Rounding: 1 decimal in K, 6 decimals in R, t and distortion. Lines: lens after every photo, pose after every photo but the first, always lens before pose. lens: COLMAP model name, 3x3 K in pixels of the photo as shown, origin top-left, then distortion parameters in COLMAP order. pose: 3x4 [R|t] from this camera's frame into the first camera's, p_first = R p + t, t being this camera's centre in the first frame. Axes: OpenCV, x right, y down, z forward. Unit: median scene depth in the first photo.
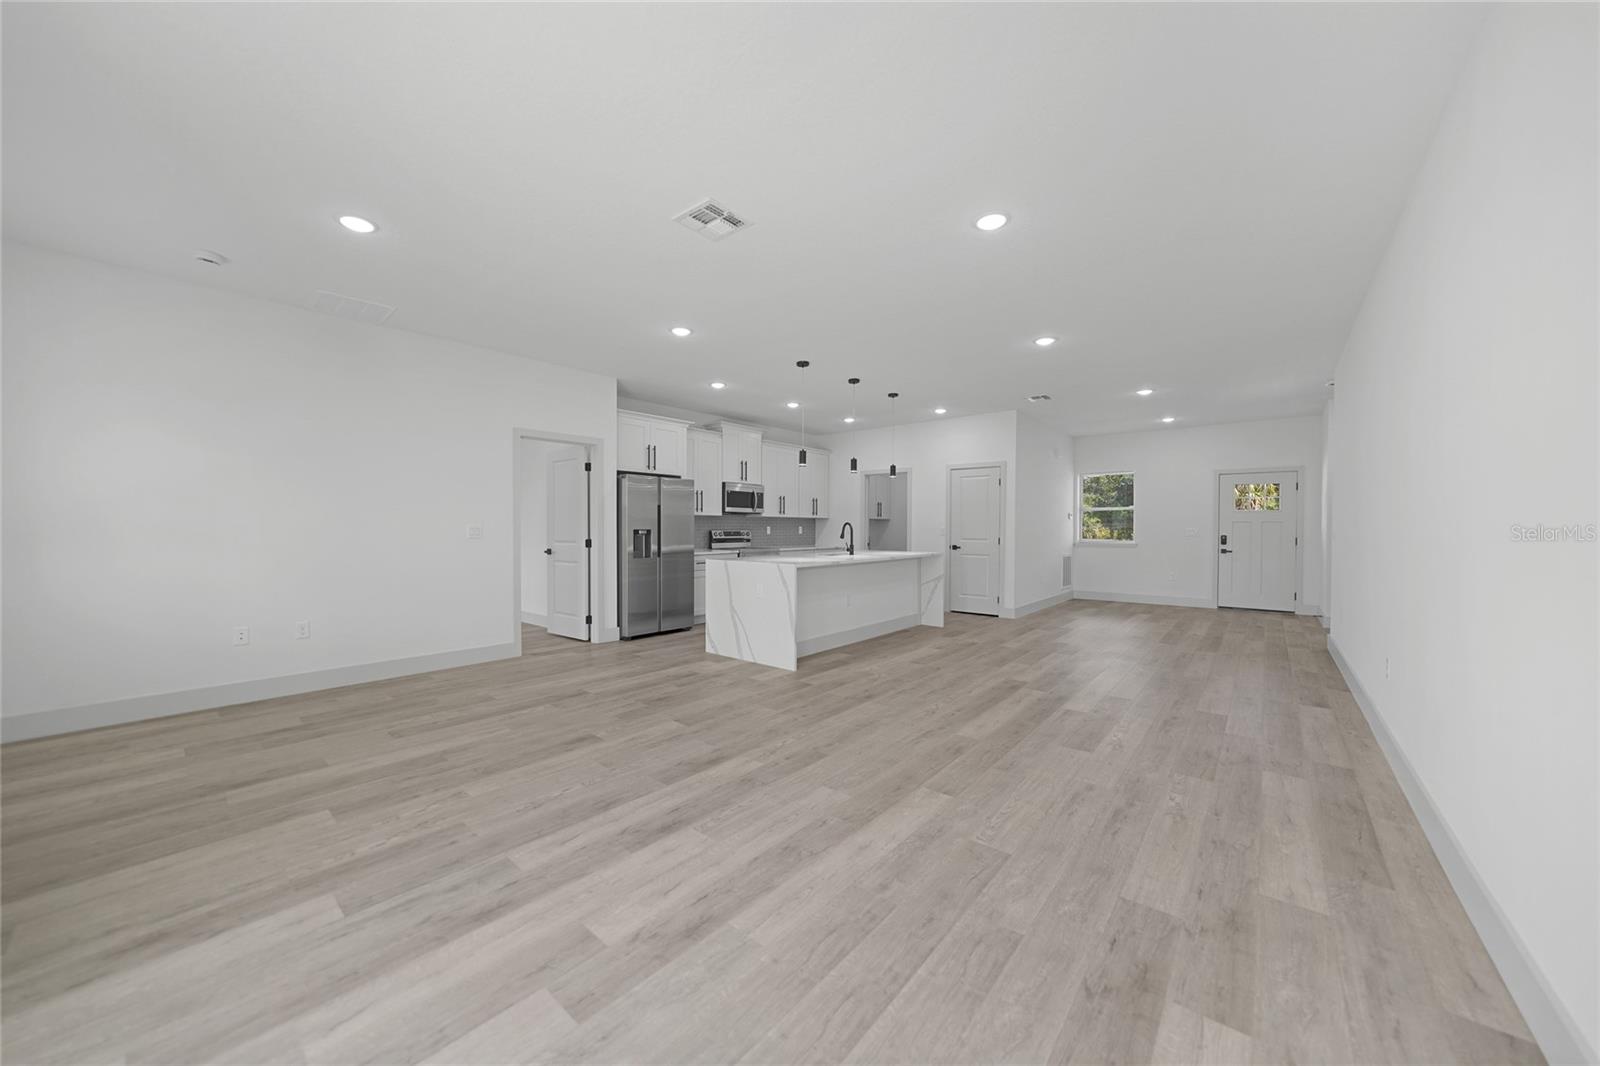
lens RADIAL K [[549.8, 0, 787.9], [0, 549.8, 528.0], [0, 0, 1]] dist [-0.012191, 0.002063]
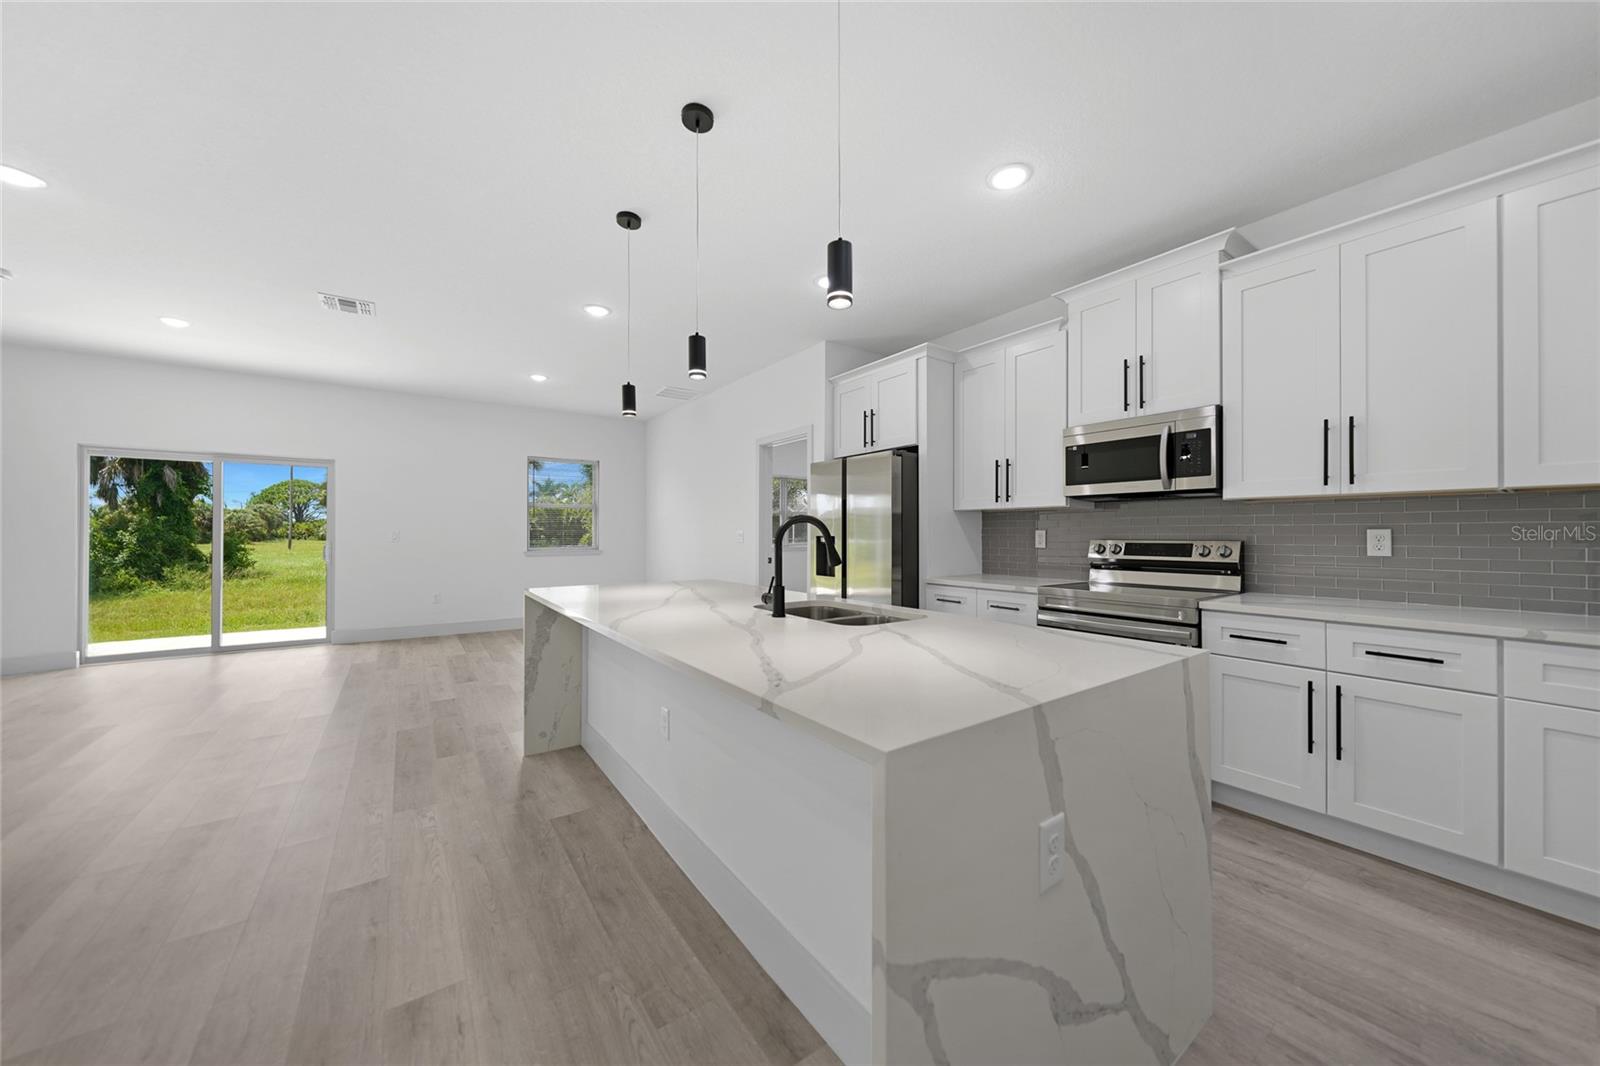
lens RADIAL K [[549.8, 0, 799.7], [0, 549.8, 529.1], [0, 0, 1]] dist [-0.012191, 0.002063]
pose [[-0.223365, -0.000099, -0.974735, 0.338730], [0.009590, 0.999951, -0.002299, -0.004930], [0.974688, -0.009861, -0.223354, 0.860510]]
